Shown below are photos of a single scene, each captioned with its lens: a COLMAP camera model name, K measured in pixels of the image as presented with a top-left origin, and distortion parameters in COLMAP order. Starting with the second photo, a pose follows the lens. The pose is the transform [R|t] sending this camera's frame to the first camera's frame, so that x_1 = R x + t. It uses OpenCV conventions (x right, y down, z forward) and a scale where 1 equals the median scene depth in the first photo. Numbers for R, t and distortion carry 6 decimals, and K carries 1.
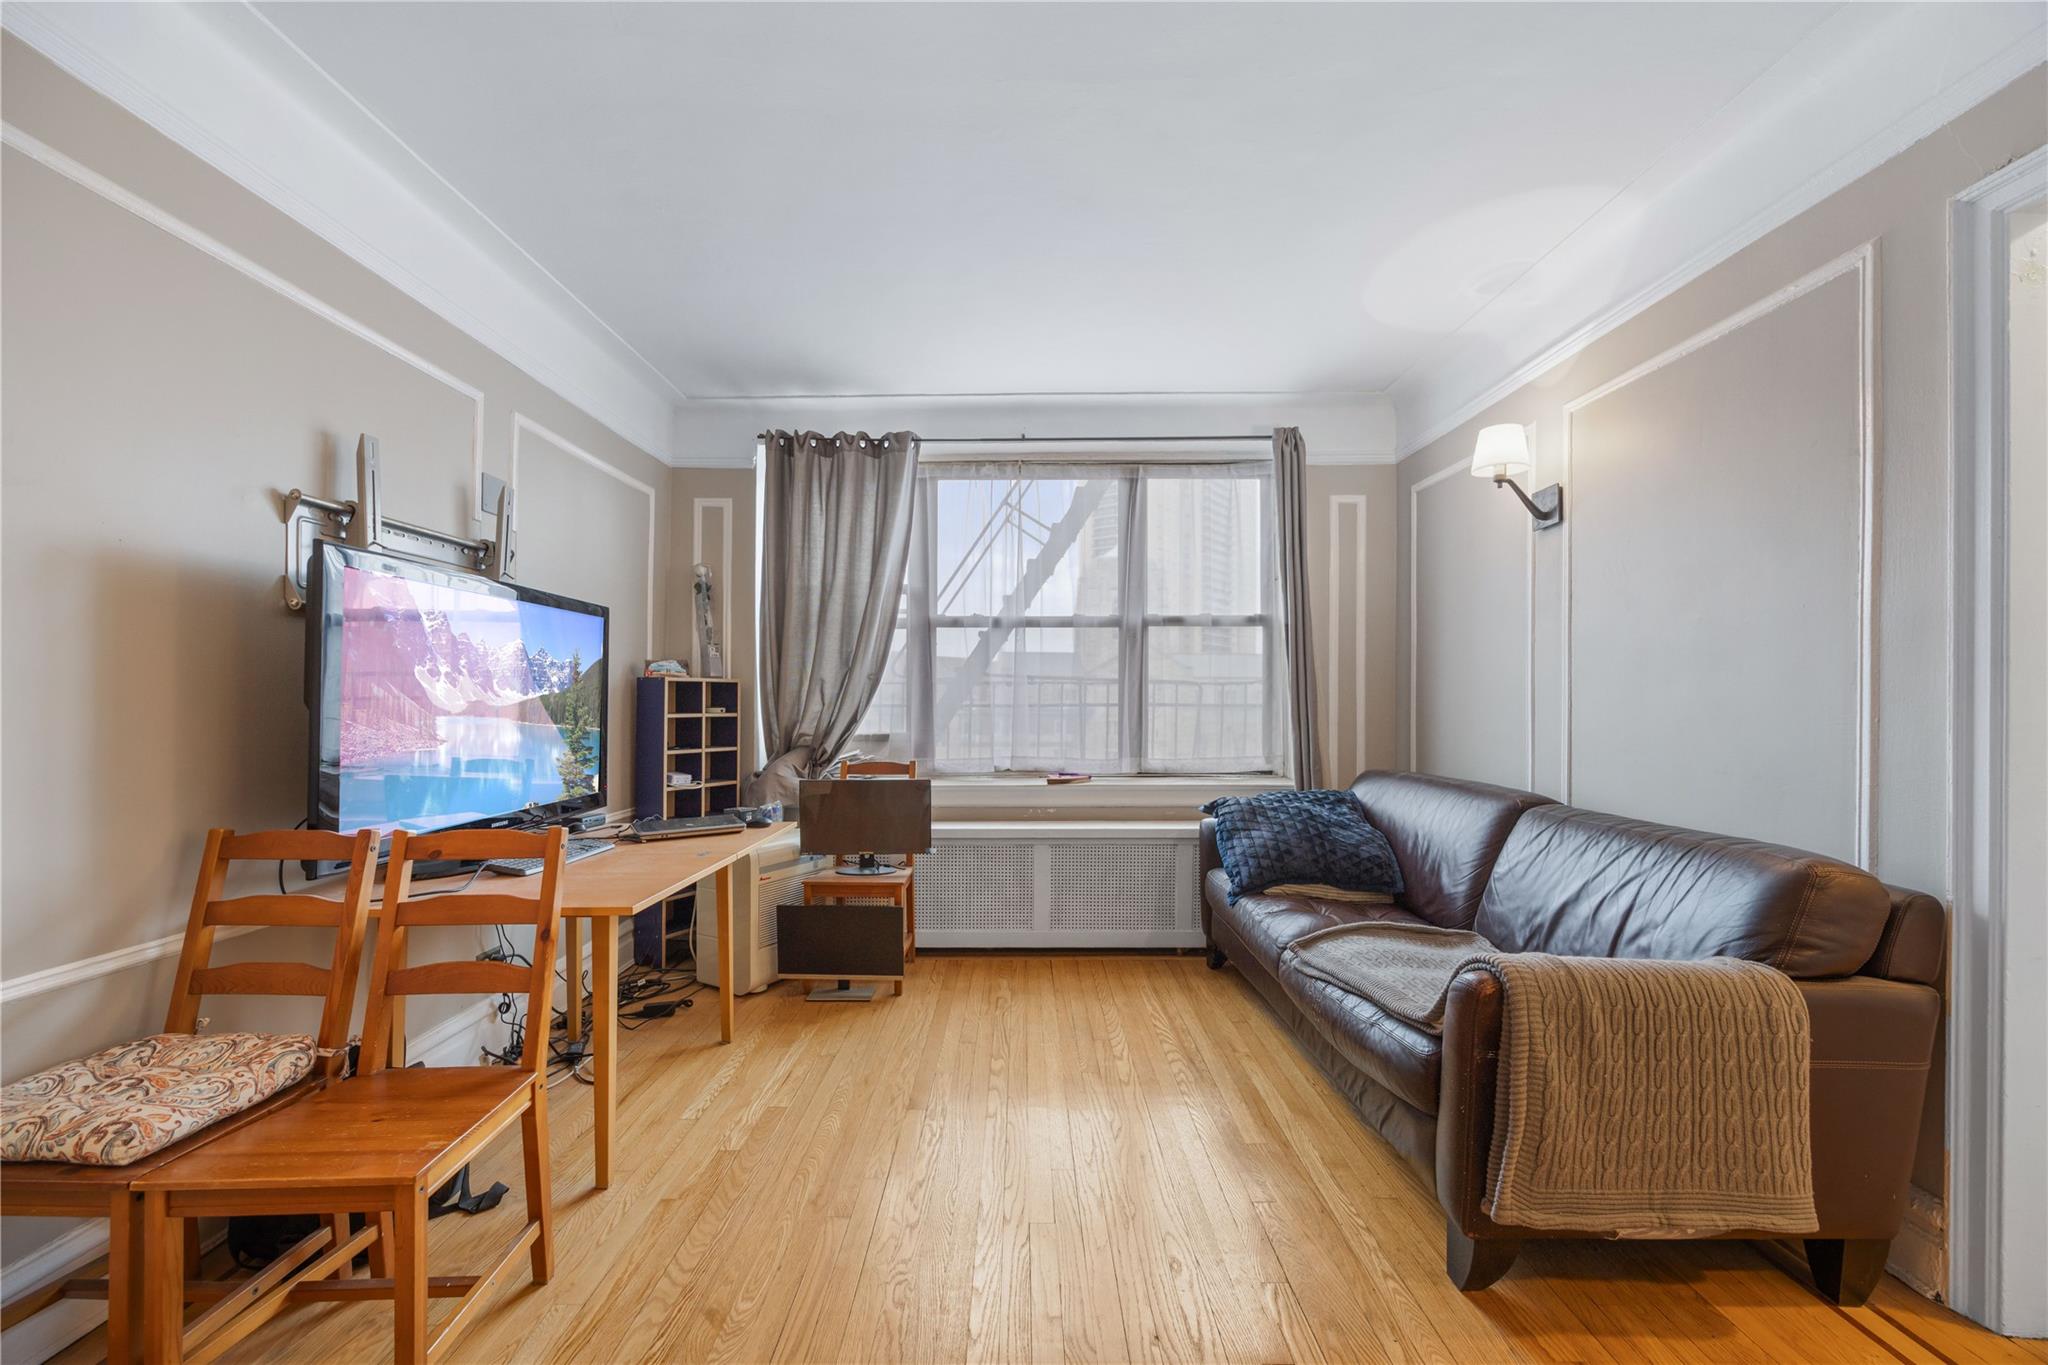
lens RADIAL K [[799.4, 0, 1026.0], [0, 799.4, 637.7], [0, 0, 1]] dist [0.000650, -0.000467]
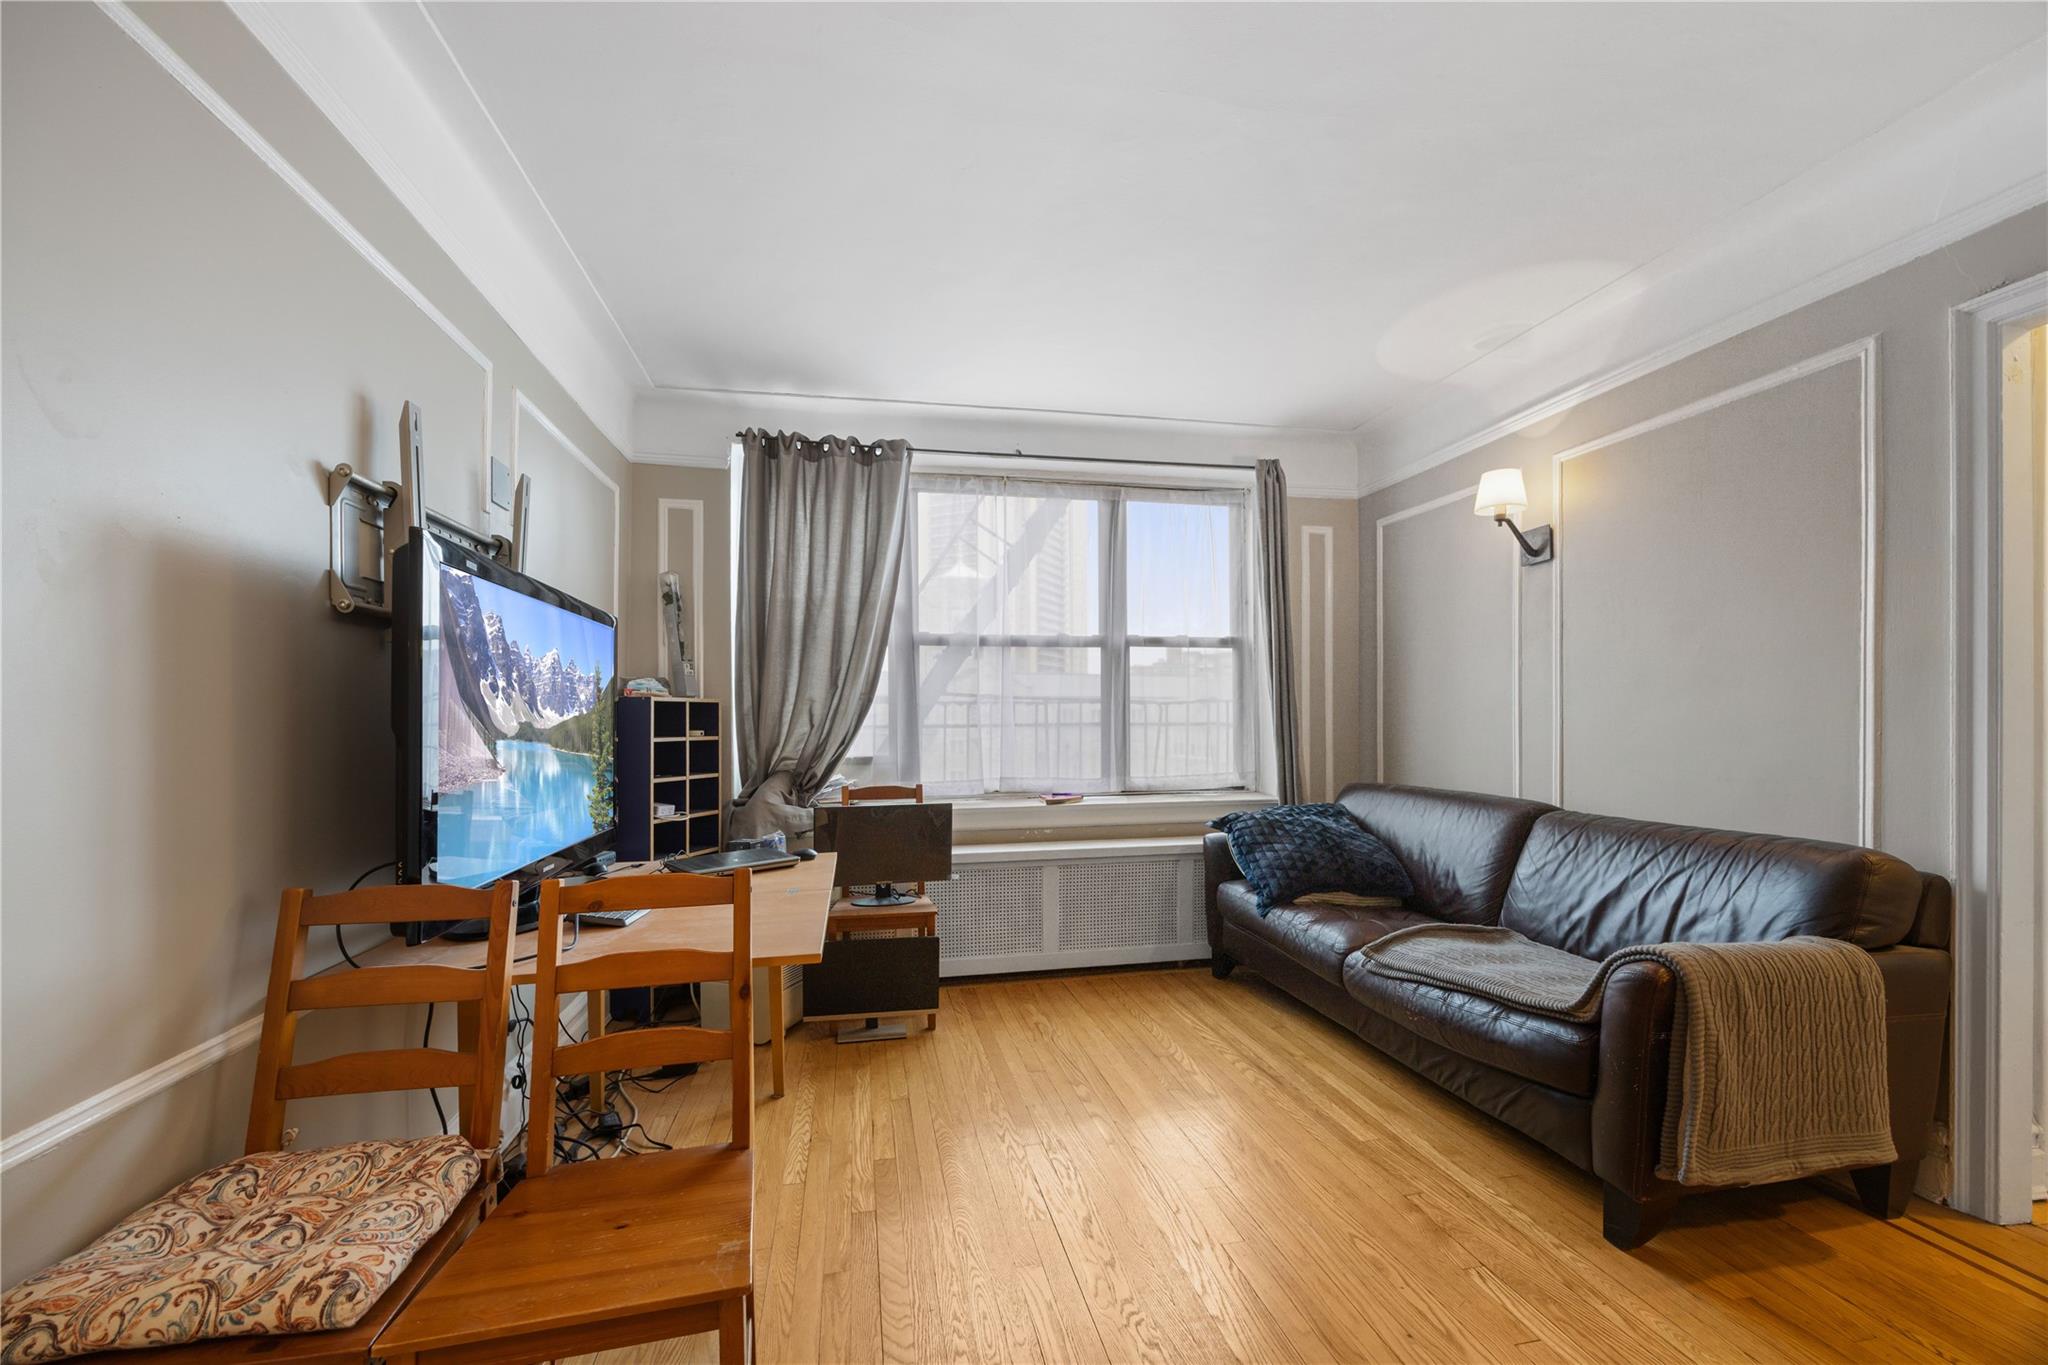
lens RADIAL K [[799.4, 0, 1026.6], [0, 799.4, 661.8], [0, 0, 1]] dist [0.000650, -0.000467]
pose [[0.979359, 0.009285, 0.201917, -0.302943], [-0.010477, 0.999933, 0.004832, 0.001742], [-0.201859, -0.006848, 0.979391, 0.052224]]
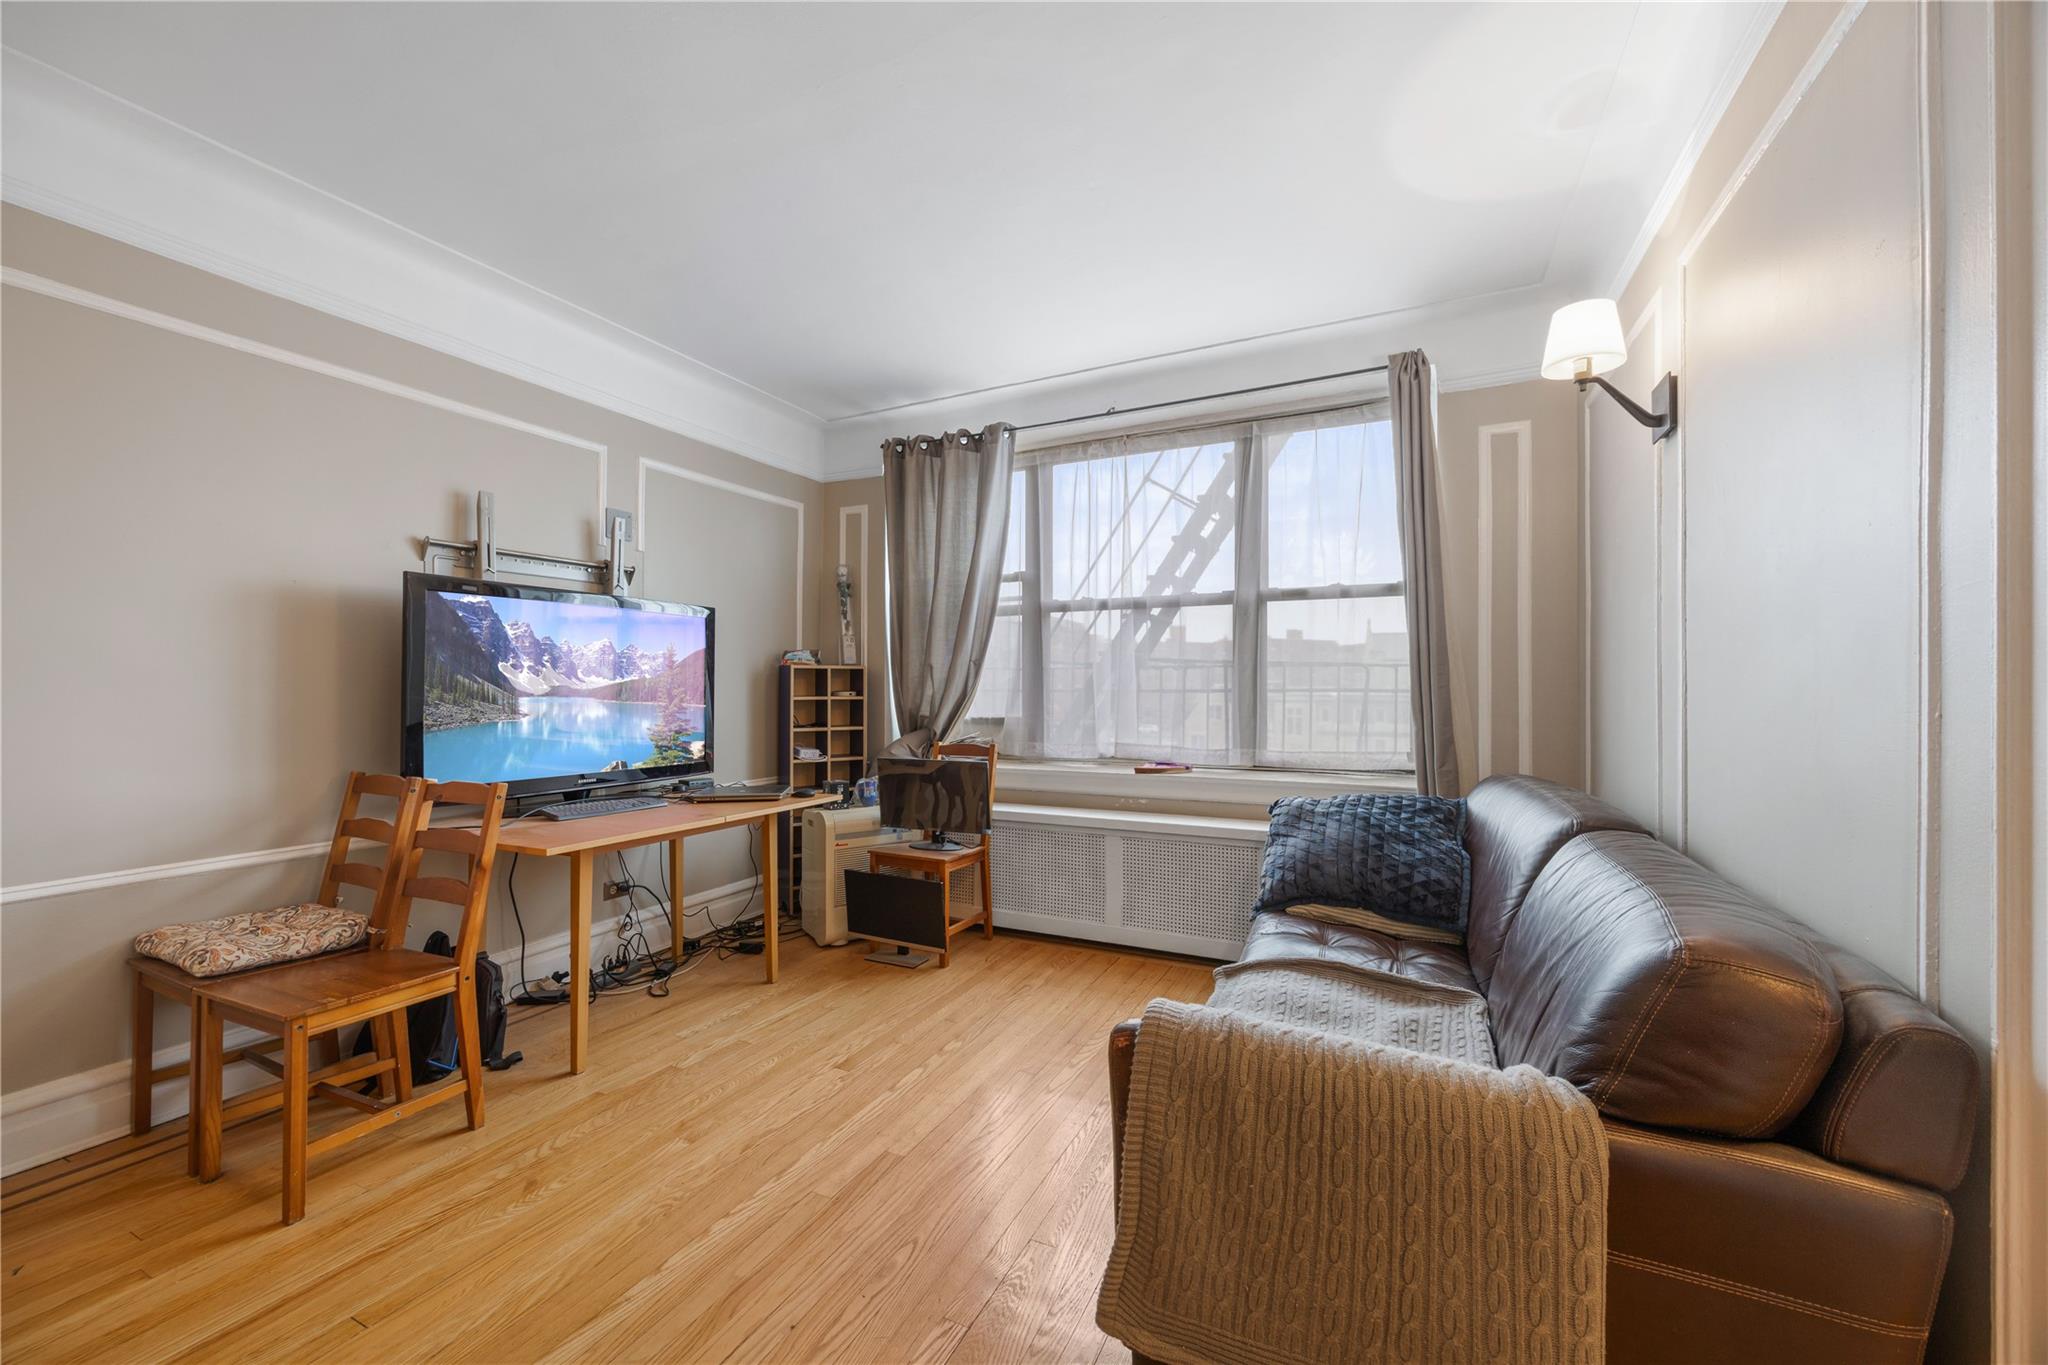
lens RADIAL K [[799.4, 0, 1021.6], [0, 799.4, 624.0], [0, 0, 1]] dist [0.000650, -0.000467]
pose [[0.899416, -0.033993, -0.435769, 0.495065], [0.034584, 0.999380, -0.006577, 0.012101], [0.435723, -0.009155, 0.900034, 0.135245]]
